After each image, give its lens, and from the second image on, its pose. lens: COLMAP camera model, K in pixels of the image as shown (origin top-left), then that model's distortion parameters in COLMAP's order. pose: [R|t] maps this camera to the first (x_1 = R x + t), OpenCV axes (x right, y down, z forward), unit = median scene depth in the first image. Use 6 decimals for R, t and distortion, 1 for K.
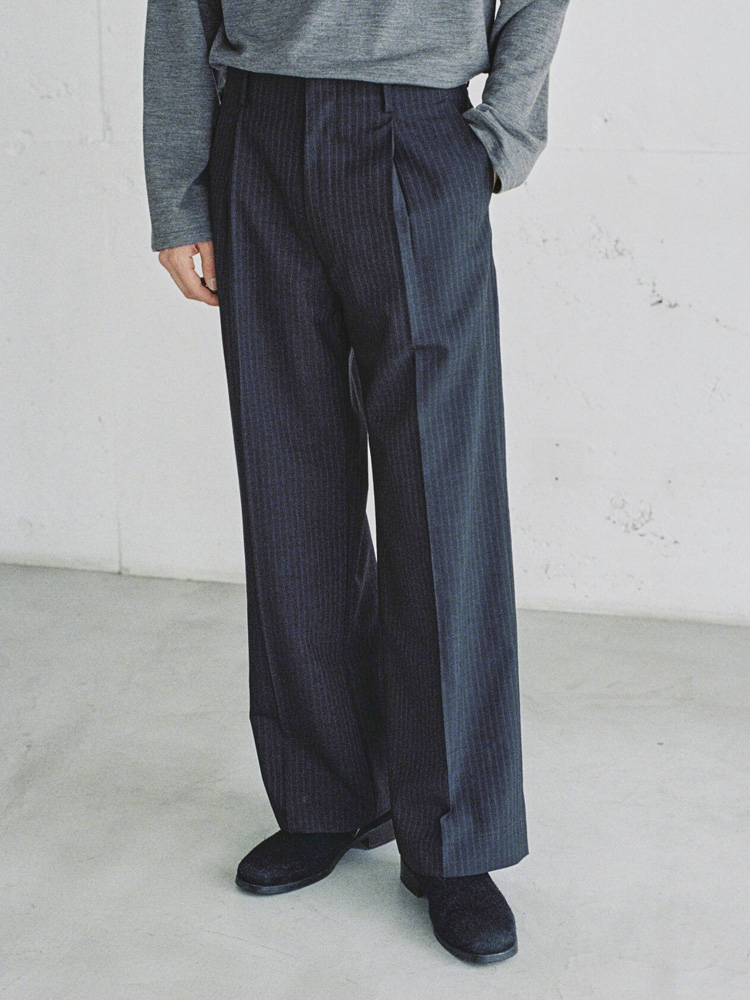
lens RADIAL K [[1849.5, 0, 375.0], [0, 1849.5, 500.0], [0, 0, 1]] dist [-0.049819, -0.221372]
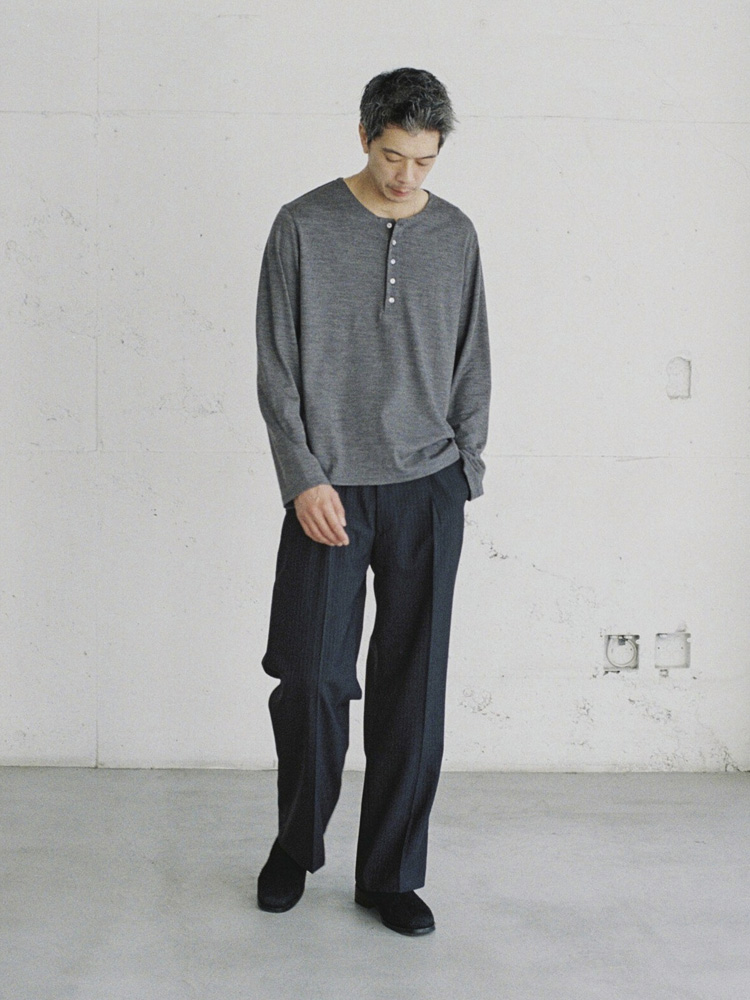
lens RADIAL K [[1849.5, 0, 375.0], [0, 1849.5, 500.0], [0, 0, 1]] dist [-0.049819, -0.221372]
pose [[0.957824, -0.025698, 0.286205, -0.544056], [0.057230, 0.993100, -0.102360, -0.006973], [-0.281599, 0.114423, 0.952685, -0.591812]]
